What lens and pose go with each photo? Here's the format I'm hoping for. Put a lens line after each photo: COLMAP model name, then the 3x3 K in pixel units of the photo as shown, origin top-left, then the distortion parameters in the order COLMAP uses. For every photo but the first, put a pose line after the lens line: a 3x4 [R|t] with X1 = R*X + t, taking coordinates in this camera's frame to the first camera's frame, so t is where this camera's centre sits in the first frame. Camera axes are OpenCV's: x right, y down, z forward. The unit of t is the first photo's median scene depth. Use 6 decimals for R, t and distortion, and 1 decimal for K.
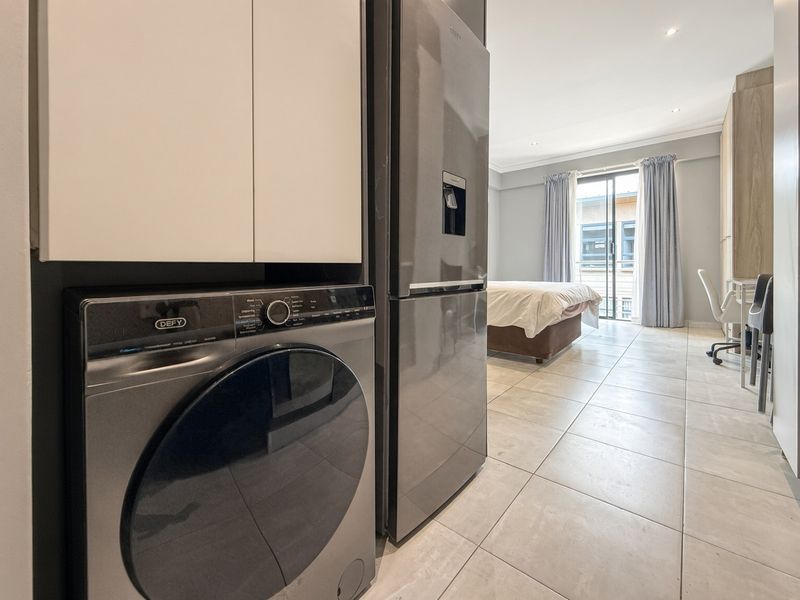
lens RADIAL K [[336.1, 0, 397.4], [0, 336.1, 263.8], [0, 0, 1]] dist [-0.000298, -0.000237]
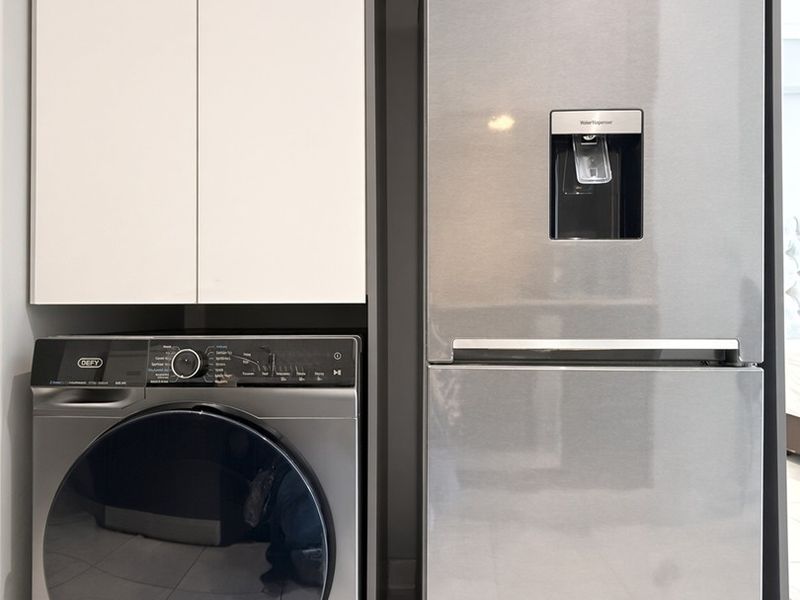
lens RADIAL K [[323.8, 0, 400.0], [0, 323.8, 300.0], [0, 0, 1]] dist [0.016426, 0.000104]
pose [[0.636314, -0.016174, -0.771261, 0.554220], [0.008504, 0.999867, -0.013951, 0.002069], [0.771383, 0.002318, 0.636366, 0.816546]]
